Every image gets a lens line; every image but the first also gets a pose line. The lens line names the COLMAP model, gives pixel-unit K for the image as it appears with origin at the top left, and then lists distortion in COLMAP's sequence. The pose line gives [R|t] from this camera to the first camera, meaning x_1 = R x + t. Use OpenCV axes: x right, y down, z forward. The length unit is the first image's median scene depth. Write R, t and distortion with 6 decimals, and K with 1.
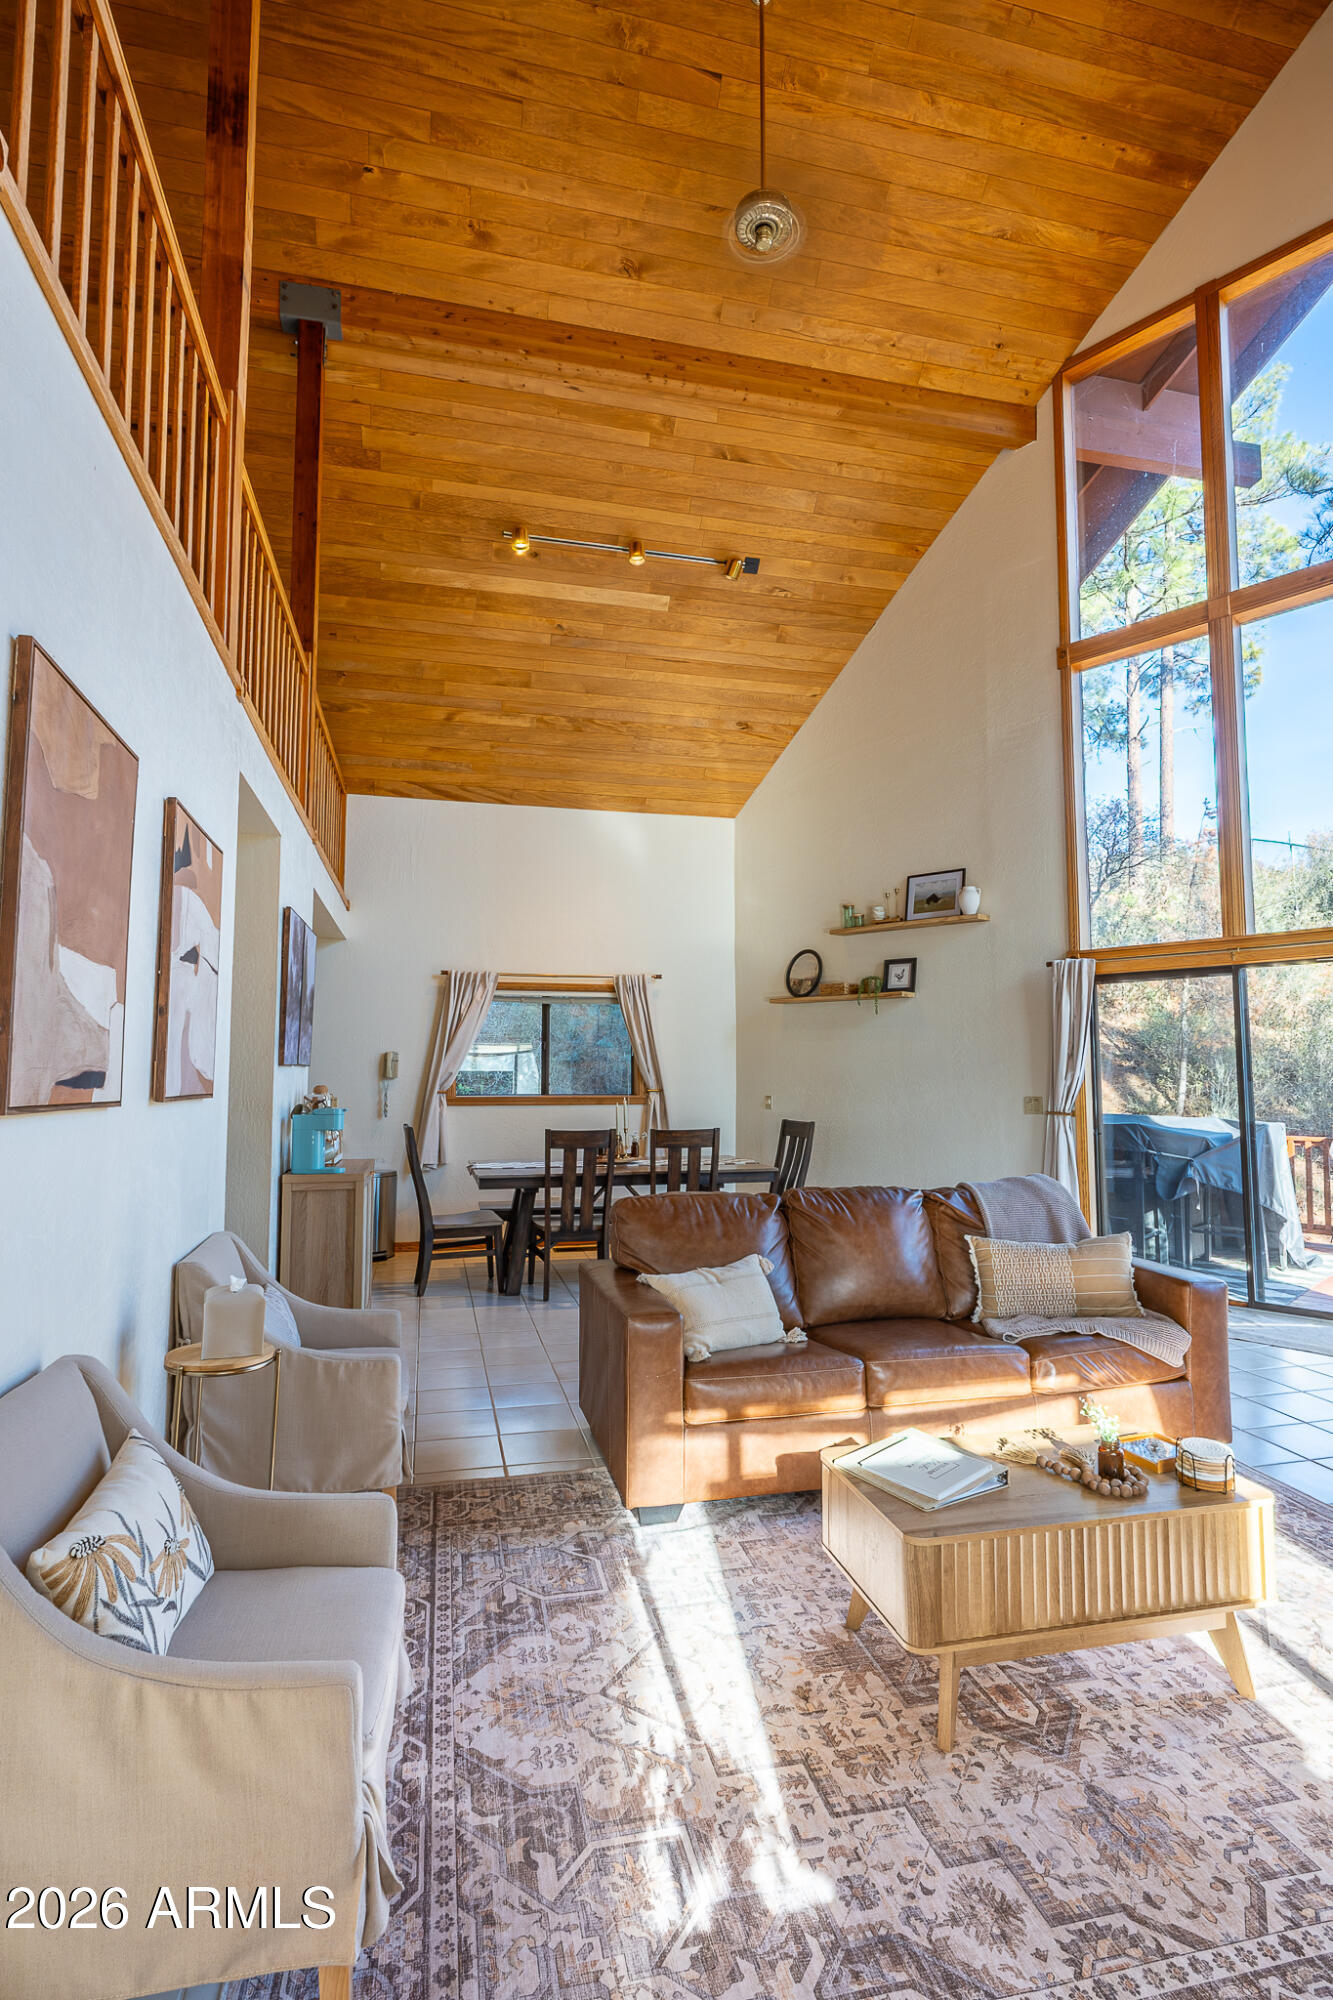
lens RADIAL K [[984.8, 0, 665.1], [0, 984.8, 998.7], [0, 0, 1]] dist [-0.003950, 0.002502]
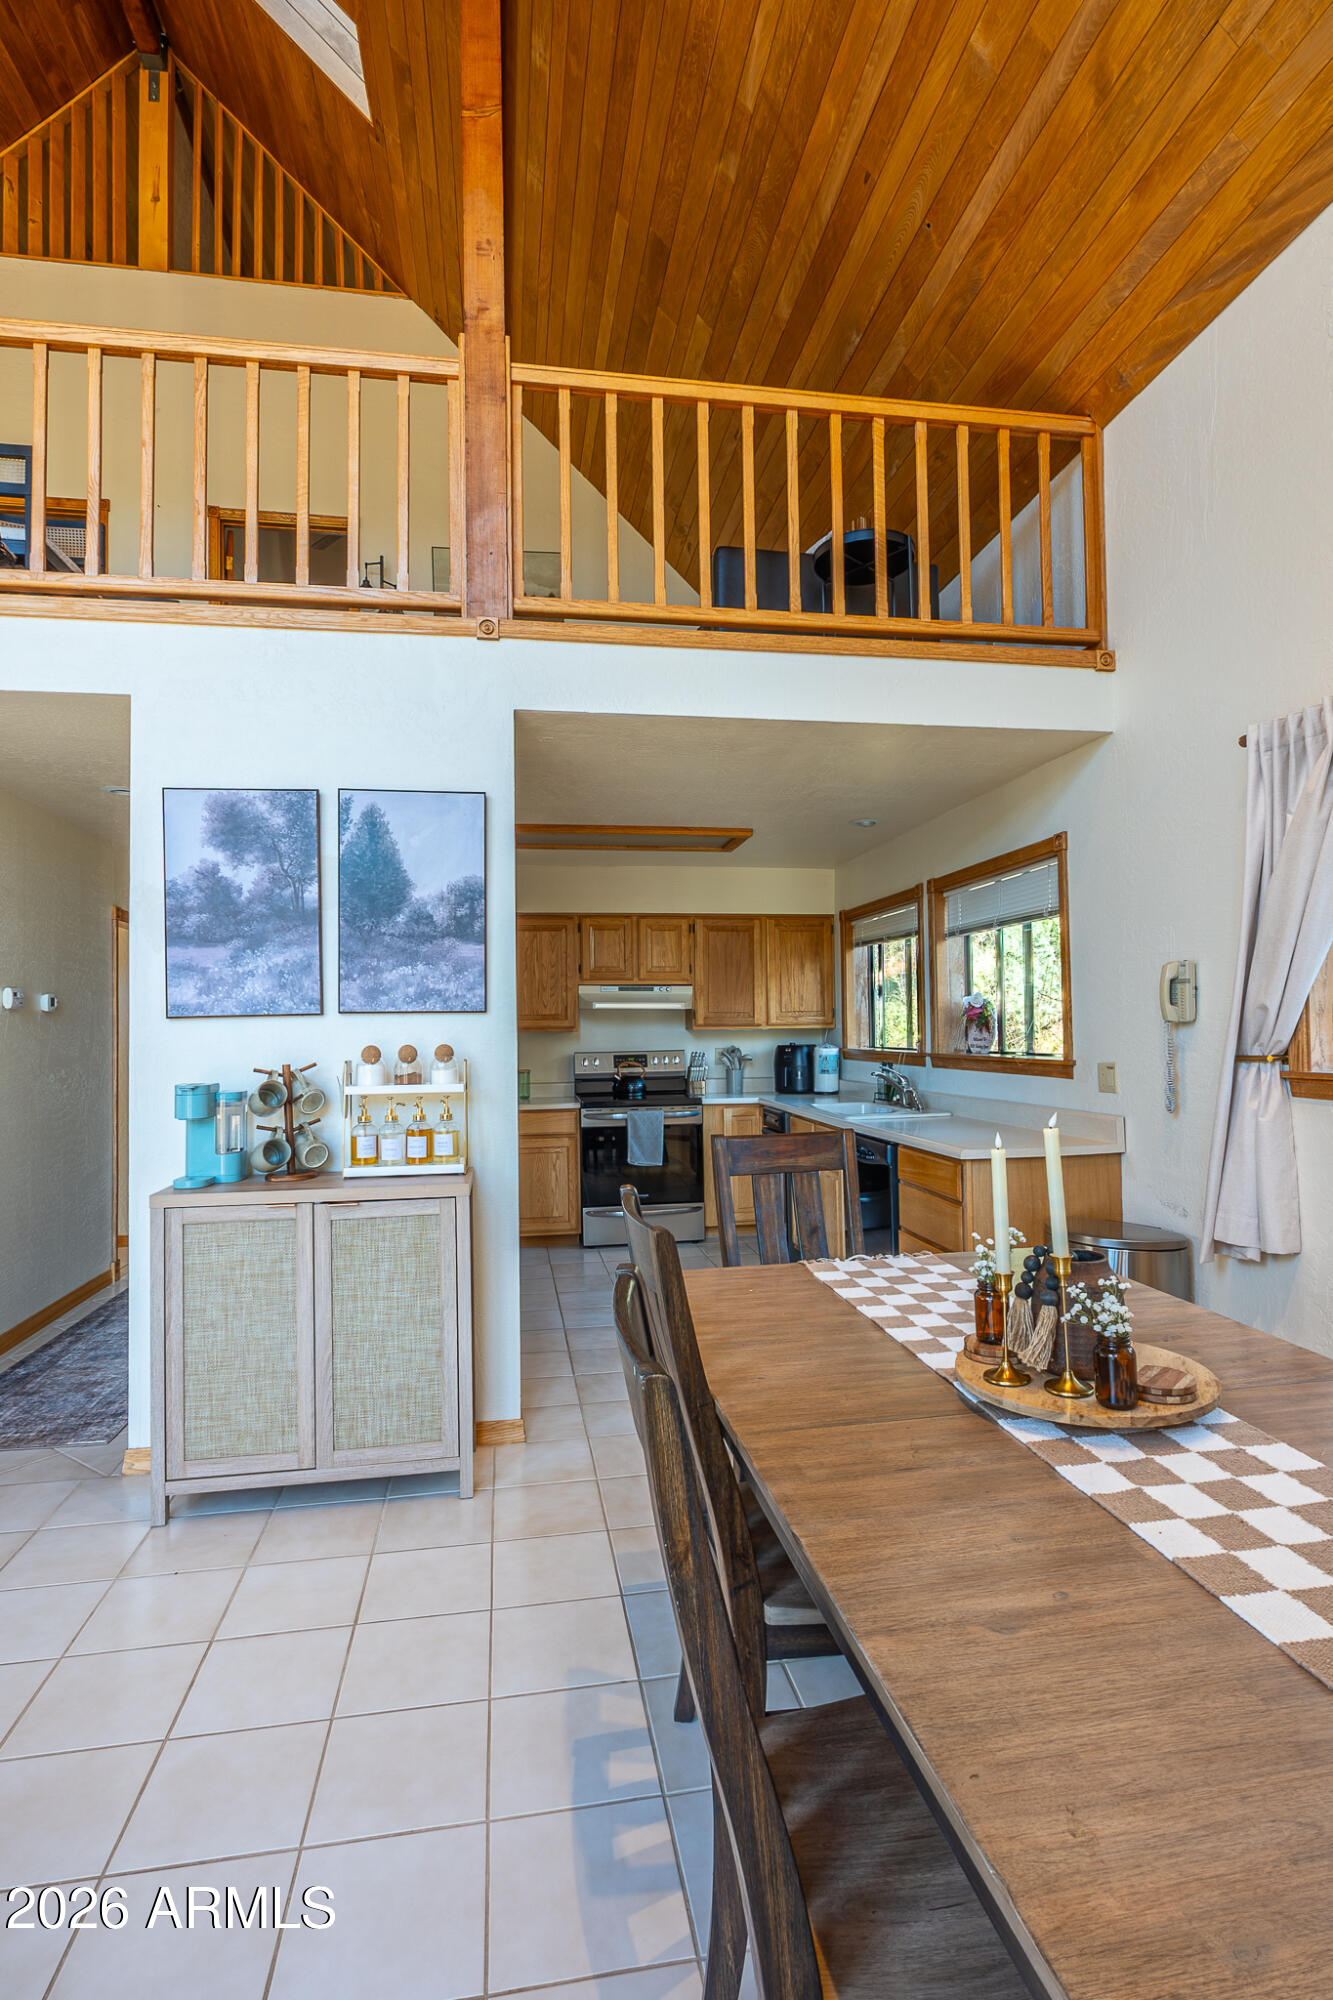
lens RADIAL K [[984.8, 0, 659.3], [0, 984.8, 1000.6], [0, 0, 1]] dist [-0.003950, 0.002502]
pose [[-0.068221, -0.028277, -0.997269, 0.206234], [0.095276, 0.994845, -0.034726, 0.082554], [0.993110, -0.097385, -0.065175, 1.027976]]
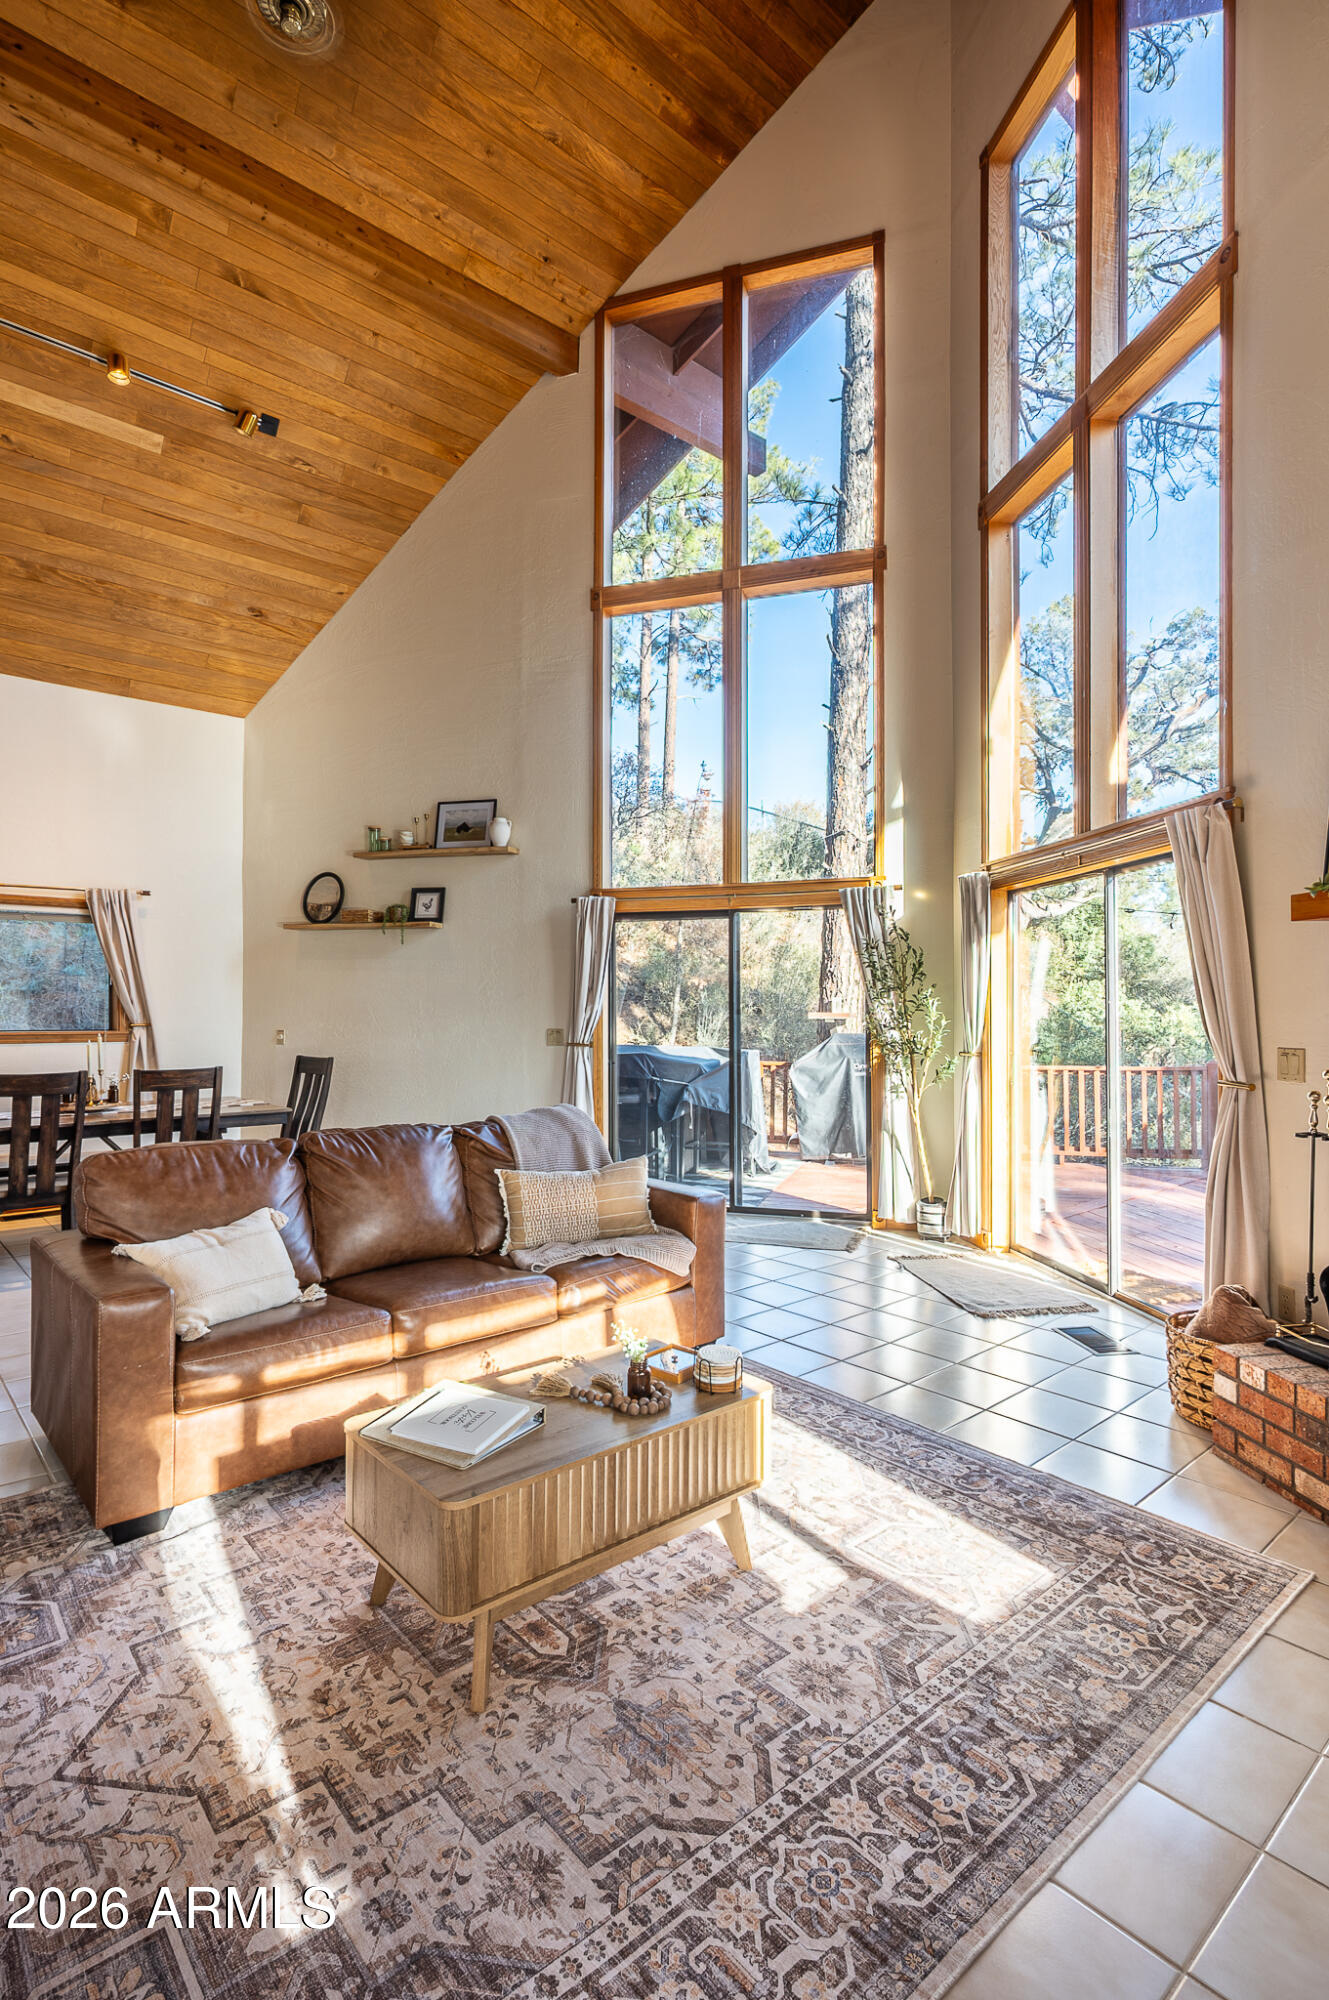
lens RADIAL K [[984.8, 0, 667.0], [0, 984.8, 1001.1], [0, 0, 1]] dist [-0.003950, 0.002502]
pose [[0.886954, 0.005332, 0.461827, 0.001163], [-0.037301, 0.997494, 0.060122, 0.004851], [-0.460349, -0.070552, 0.884930, 0.040490]]
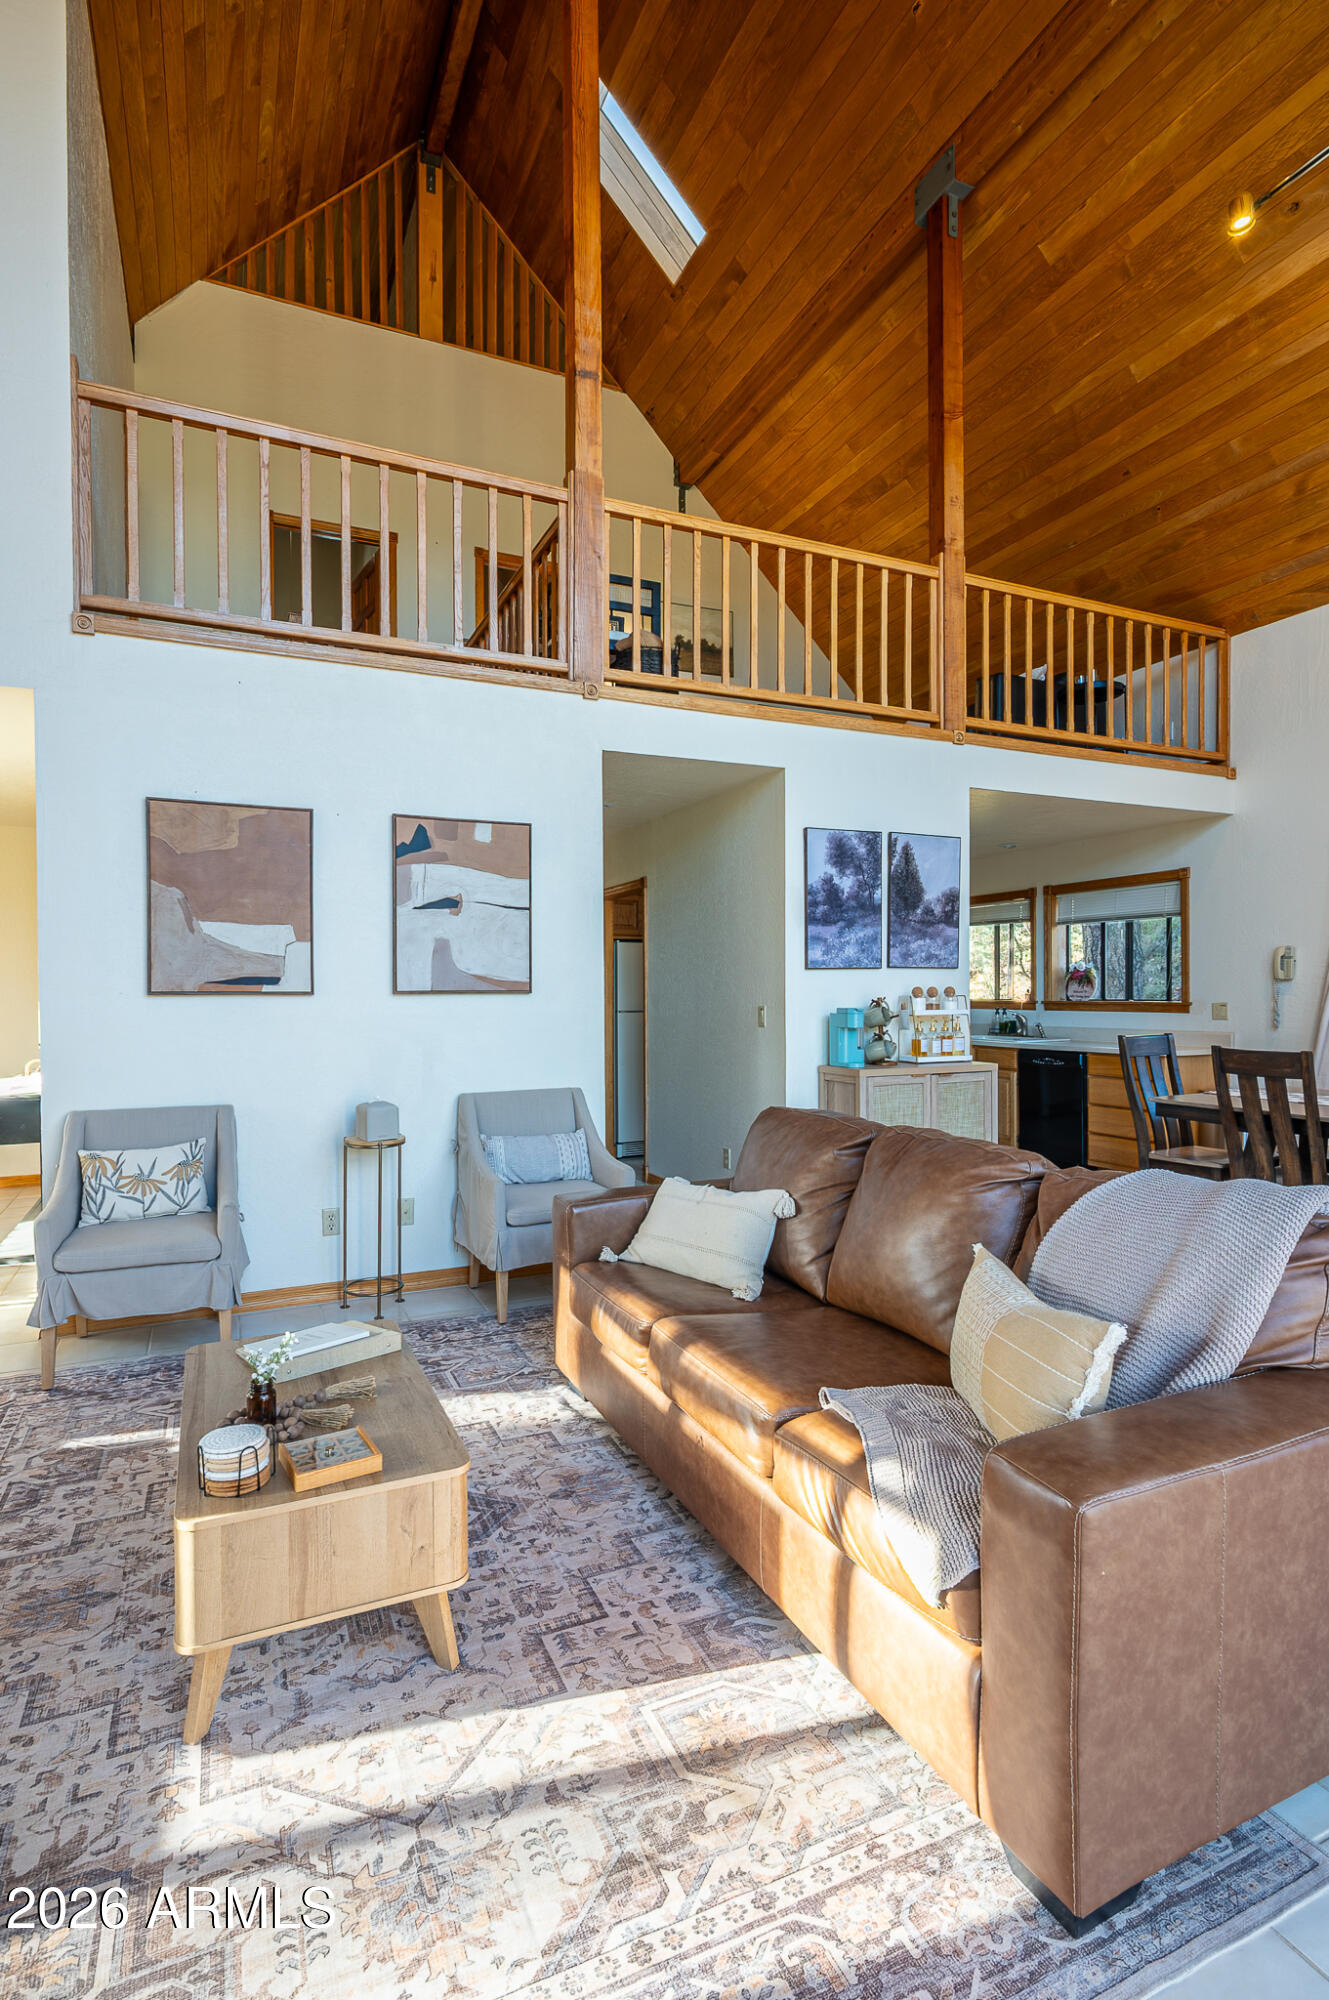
lens RADIAL K [[984.8, 0, 665.1], [0, 984.8, 1001.3], [0, 0, 1]] dist [-0.003950, 0.002502]
pose [[0.192666, 0.009160, -0.981222, 0.516954], [0.084453, 0.996091, 0.025881, 0.045129], [0.977623, -0.087854, 0.191139, 0.456273]]
